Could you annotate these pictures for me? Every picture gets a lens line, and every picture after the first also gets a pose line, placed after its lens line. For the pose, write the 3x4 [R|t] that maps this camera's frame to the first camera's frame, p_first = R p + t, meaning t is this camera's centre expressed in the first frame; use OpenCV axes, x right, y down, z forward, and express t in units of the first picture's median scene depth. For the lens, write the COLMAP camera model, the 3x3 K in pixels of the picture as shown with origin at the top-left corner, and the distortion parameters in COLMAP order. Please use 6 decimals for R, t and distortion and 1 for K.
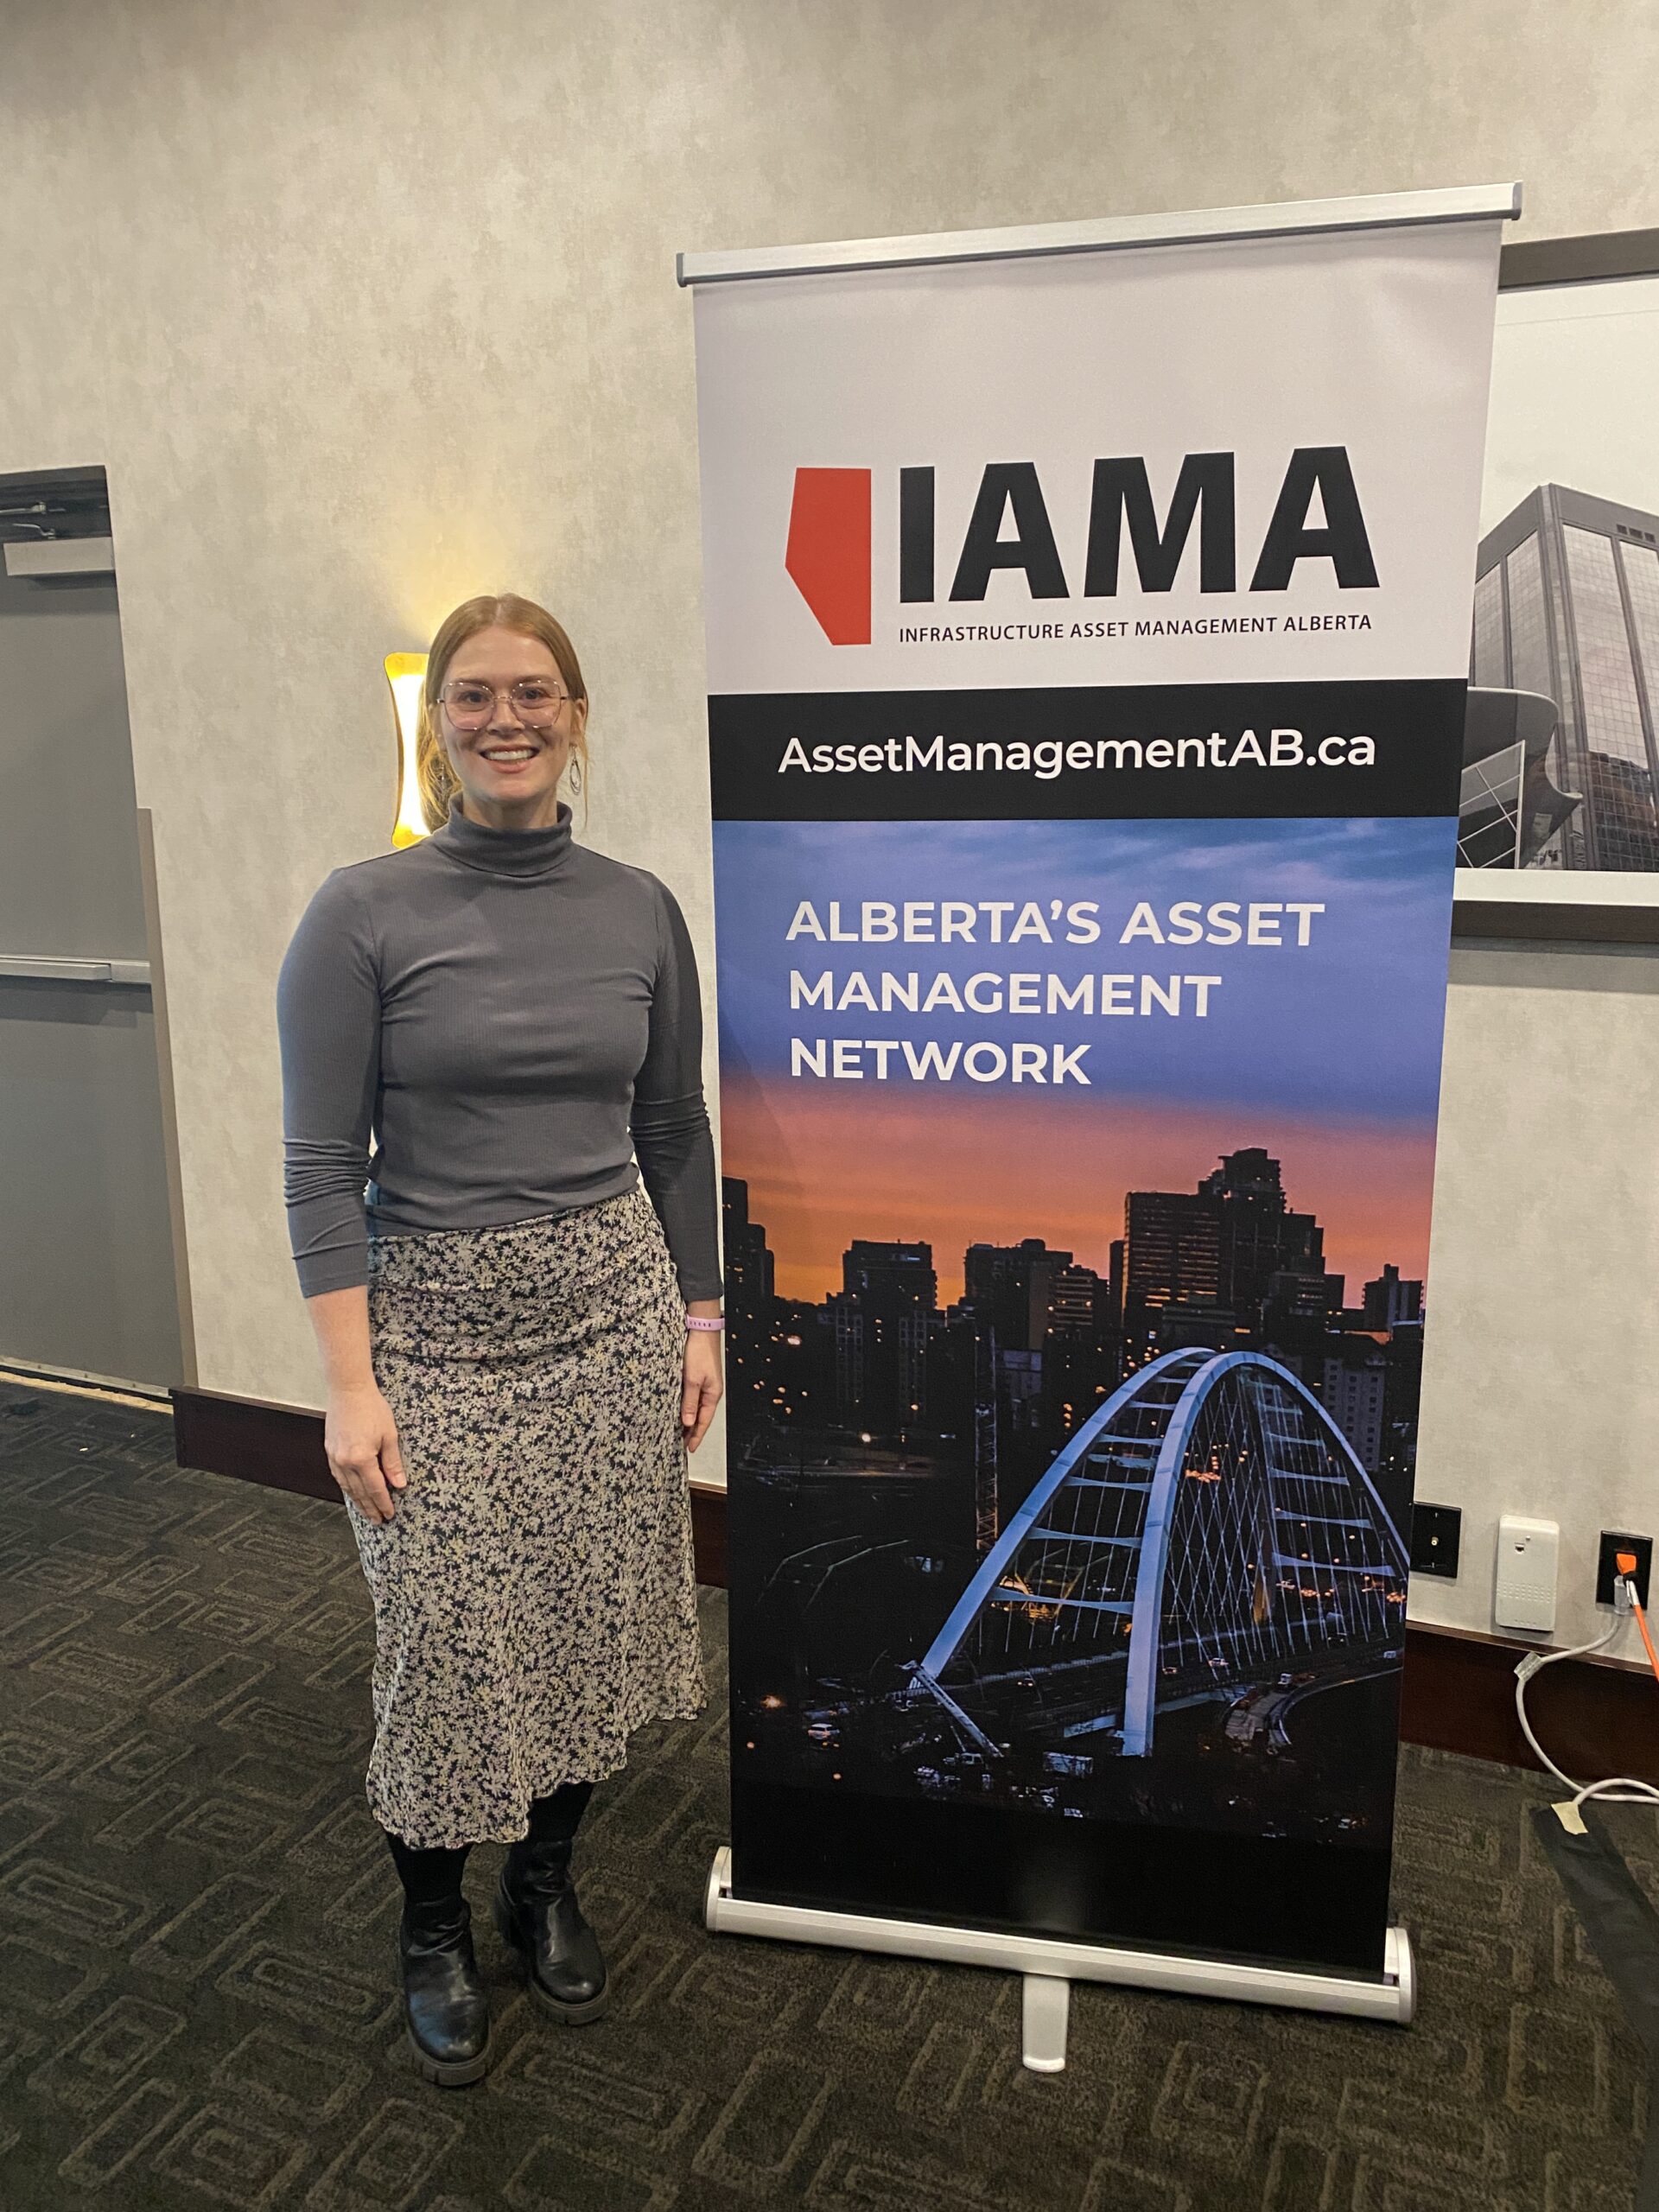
lens RADIAL K [[1691.1, 0, 821.0], [0, 1691.1, 1099.9], [0, 0, 1]] dist [0.034930, -0.033156]
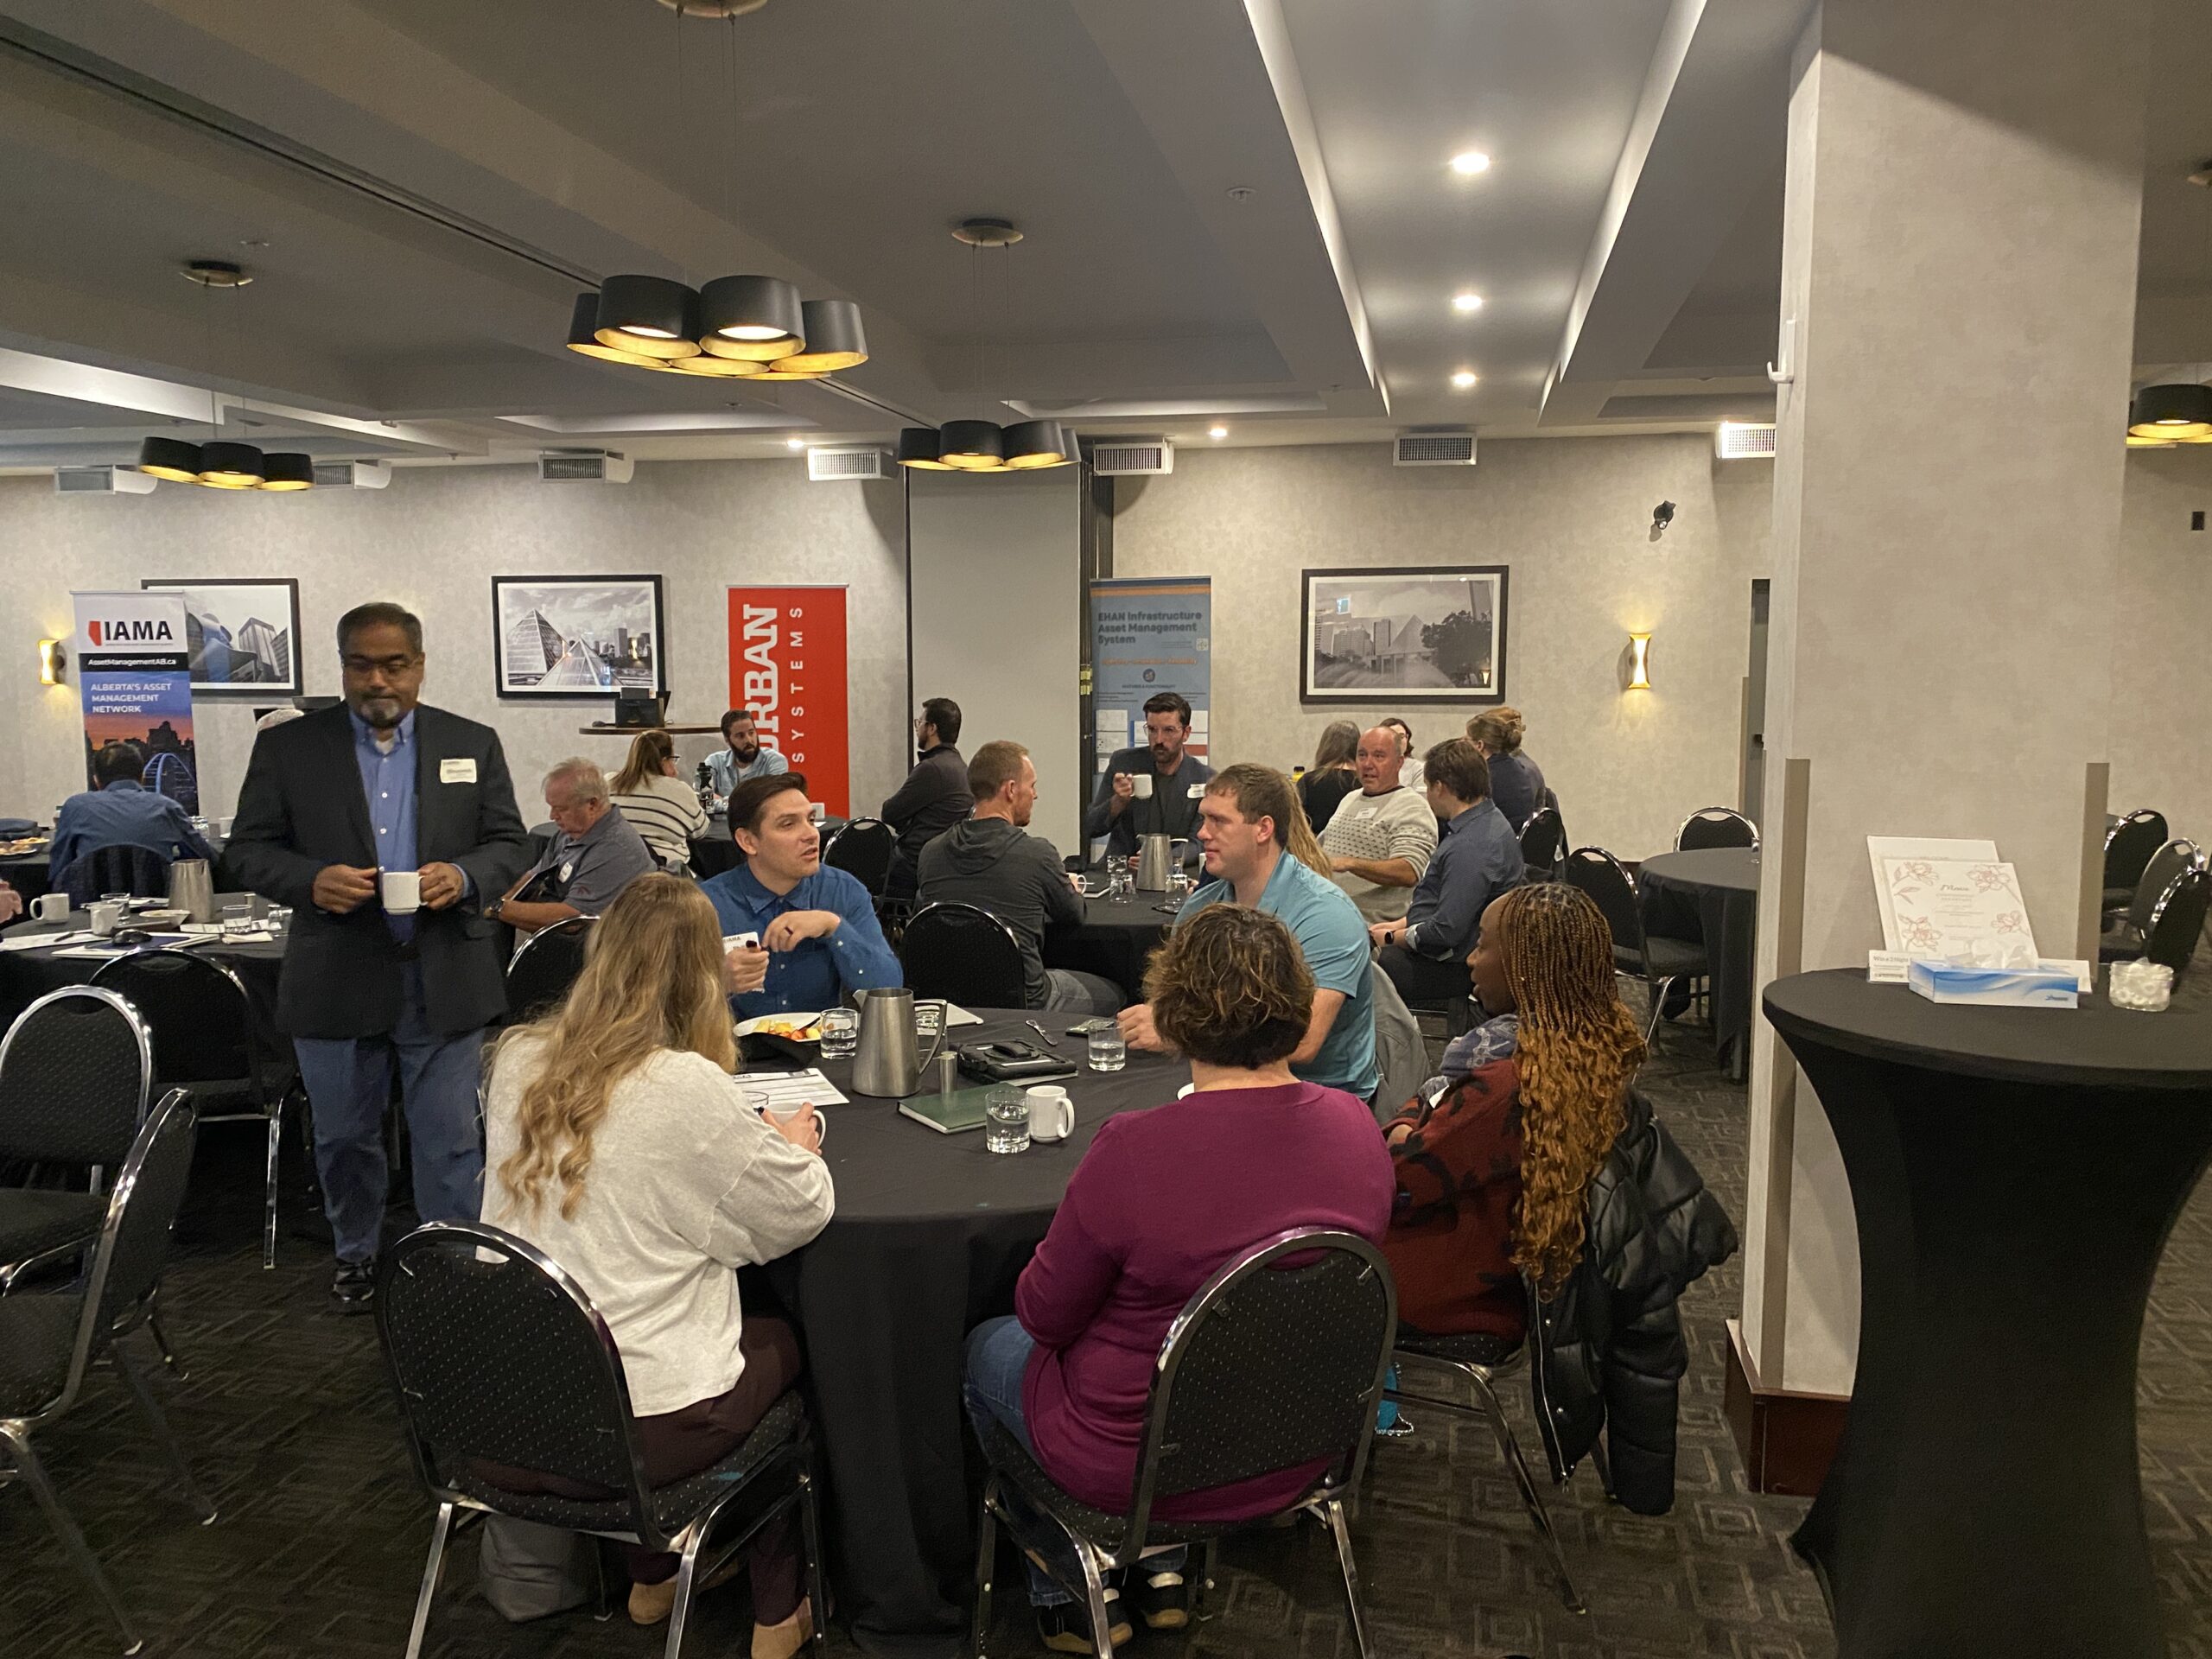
lens RADIAL K [[1691.1, 0, 1109.7], [0, 1691.1, 824.5], [0, 0, 1]] dist [0.034930, -0.033156]
pose [[0.978459, -0.019066, 0.205561, 2.385602], [0.040842, 0.993923, -0.102217, 1.212976], [-0.202363, 0.108411, 0.973292, -5.935286]]
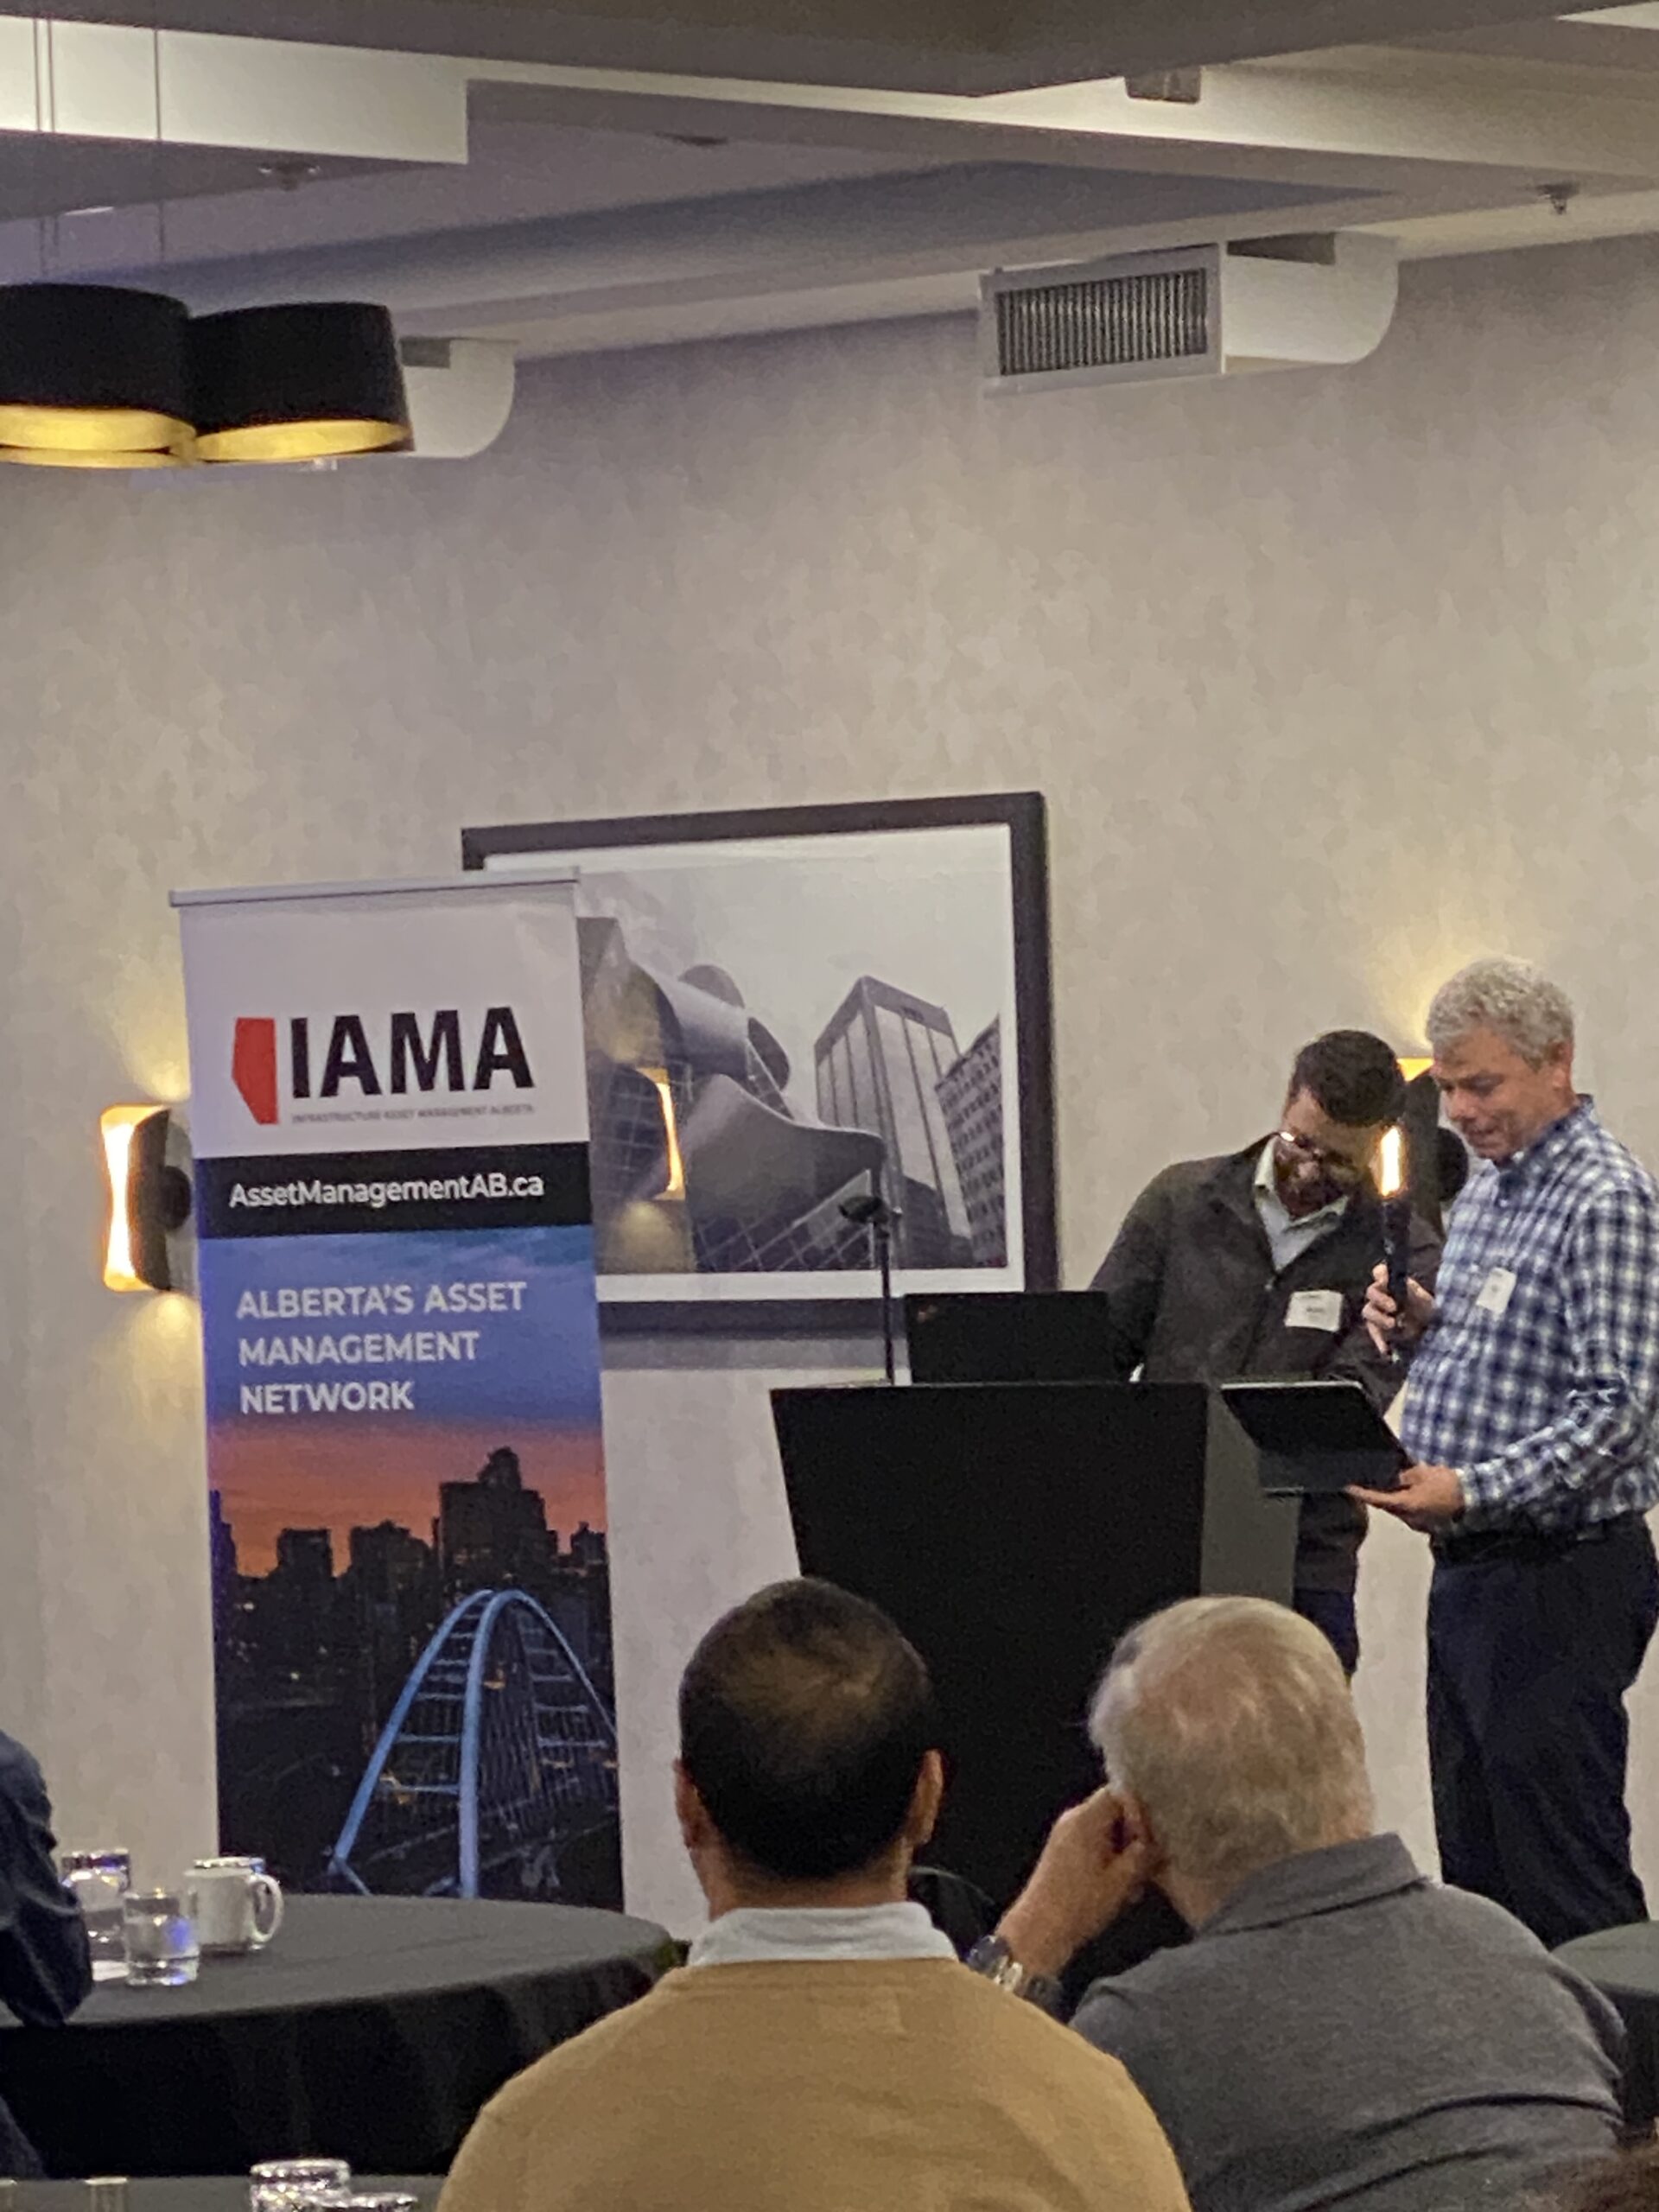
lens RADIAL K [[9292.5, 0, 715.7], [0, 9292.5, 1116.3], [0, 0, 1]] dist [0.189308, 0.000000]
pose [[0.939592, -0.027703, -0.341173, 3.101450], [-0.042506, 0.979562, -0.196602, 1.291567], [0.339646, 0.199228, 0.919211, -6.260947]]
